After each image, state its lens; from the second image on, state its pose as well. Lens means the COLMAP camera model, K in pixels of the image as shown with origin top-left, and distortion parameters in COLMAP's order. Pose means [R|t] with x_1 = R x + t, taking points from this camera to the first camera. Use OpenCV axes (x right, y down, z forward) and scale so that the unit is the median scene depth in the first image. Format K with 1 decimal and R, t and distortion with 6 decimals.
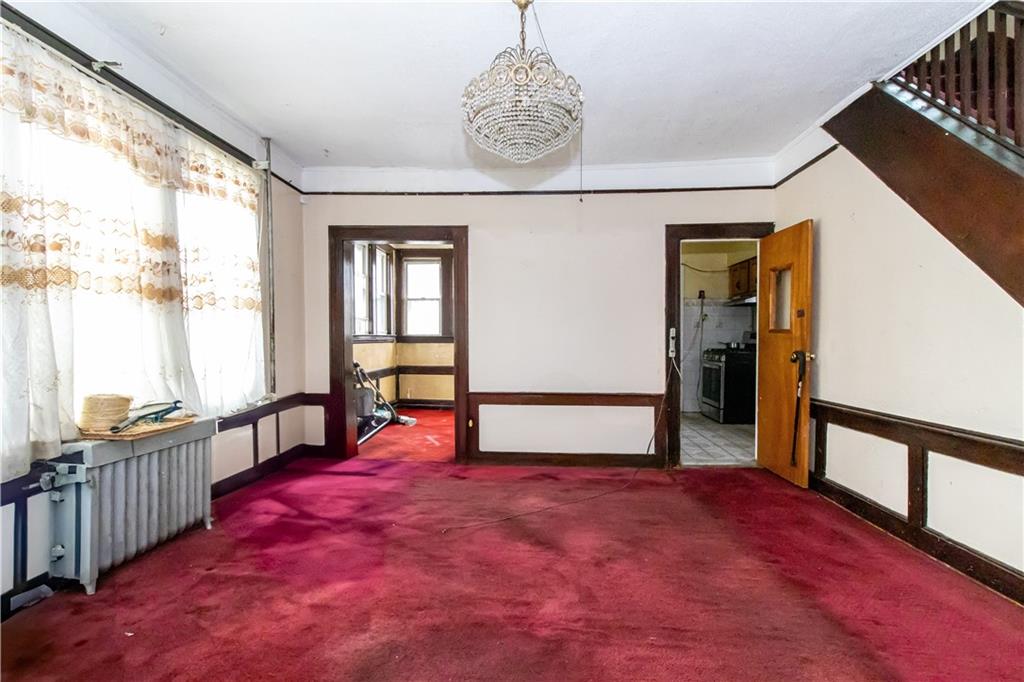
lens RADIAL K [[476.6, 0, 511.8], [0, 476.6, 346.9], [0, 0, 1]] dist [0.000993, 0.000451]
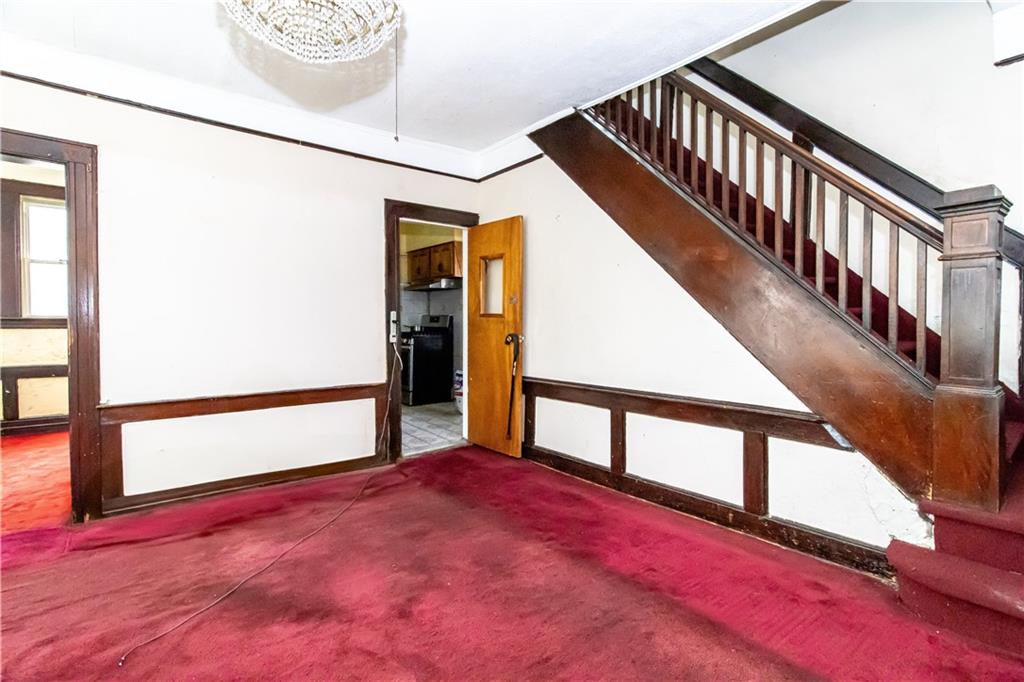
lens RADIAL K [[470.2, 0, 509.5], [0, 470.2, 326.3], [0, 0, 1]] dist [-0.000354, 0.000190]
pose [[0.740337, -0.005685, 0.672212, -0.143190], [0.010788, 0.999936, -0.003425, -0.005316], [-0.672150, 0.009788, 0.740351, 0.220704]]
